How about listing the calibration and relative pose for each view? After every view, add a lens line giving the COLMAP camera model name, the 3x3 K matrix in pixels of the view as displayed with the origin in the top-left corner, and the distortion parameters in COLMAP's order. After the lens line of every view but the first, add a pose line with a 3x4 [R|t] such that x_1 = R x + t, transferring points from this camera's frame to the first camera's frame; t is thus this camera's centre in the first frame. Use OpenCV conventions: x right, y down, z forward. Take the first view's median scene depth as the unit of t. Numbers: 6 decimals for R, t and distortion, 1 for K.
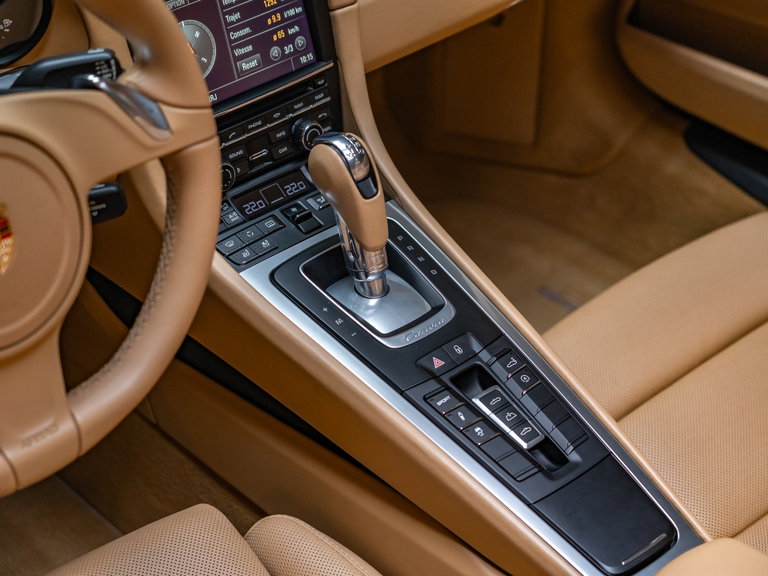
lens RADIAL K [[1778.0, 0, 381.8], [0, 1778.0, 288.2], [0, 0, 1]] dist [-0.192467, 0.000000]
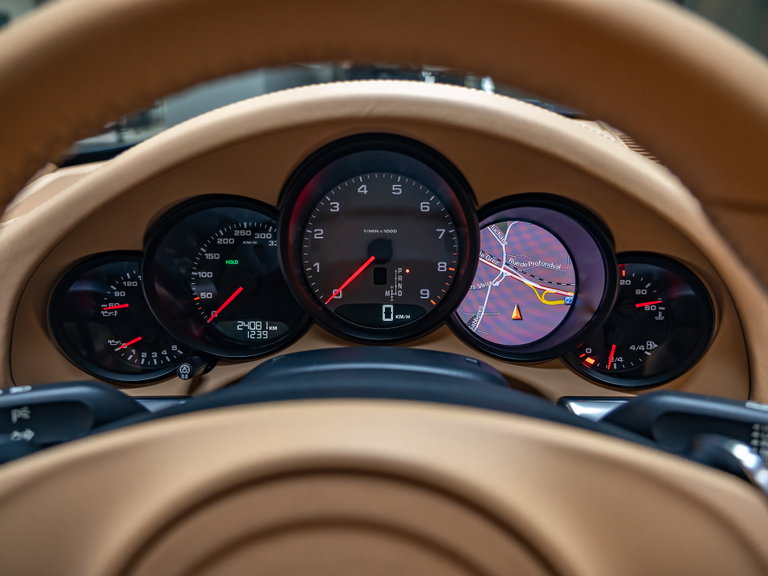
lens RADIAL K [[581.8, 0, 382.5], [0, 581.8, 287.4], [0, 0, 1]] dist [-0.039839, 0.038720]
pose [[0.713858, 0.216220, -0.666075, -0.120435], [-0.393776, 0.910464, -0.126472, -0.087148], [0.579092, 0.352567, 0.735084, 0.696296]]
